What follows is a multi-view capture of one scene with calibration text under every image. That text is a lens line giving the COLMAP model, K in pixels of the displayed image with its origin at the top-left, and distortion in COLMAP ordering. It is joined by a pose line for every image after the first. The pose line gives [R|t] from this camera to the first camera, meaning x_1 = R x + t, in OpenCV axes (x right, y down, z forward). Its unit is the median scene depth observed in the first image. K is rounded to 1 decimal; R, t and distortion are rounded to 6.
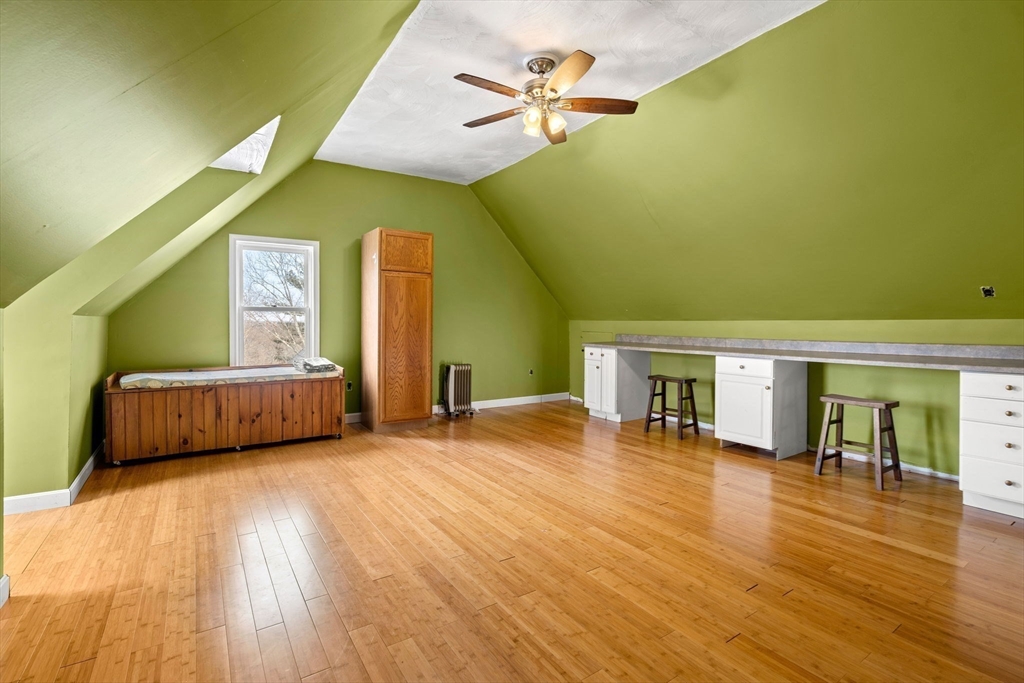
lens RADIAL K [[474.5, 0, 512.0], [0, 474.5, 341.5], [0, 0, 1]] dist [-0.005501, 0.000039]
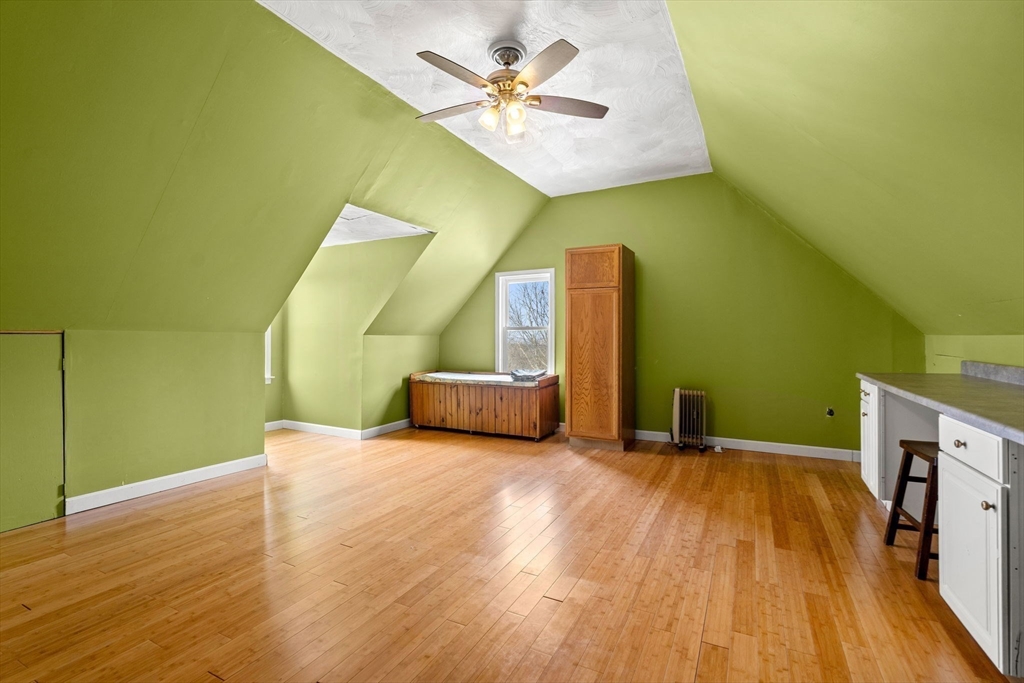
lens RADIAL K [[475.0, 0, 509.8], [0, 475.0, 348.3], [0, 0, 1]] dist [-0.002150, 0.001261]
pose [[0.472822, 0.015552, -0.881020, 0.641232], [-0.033460, 0.999440, -0.000315, -0.016439], [0.880522, 0.029628, 0.473078, 0.431403]]
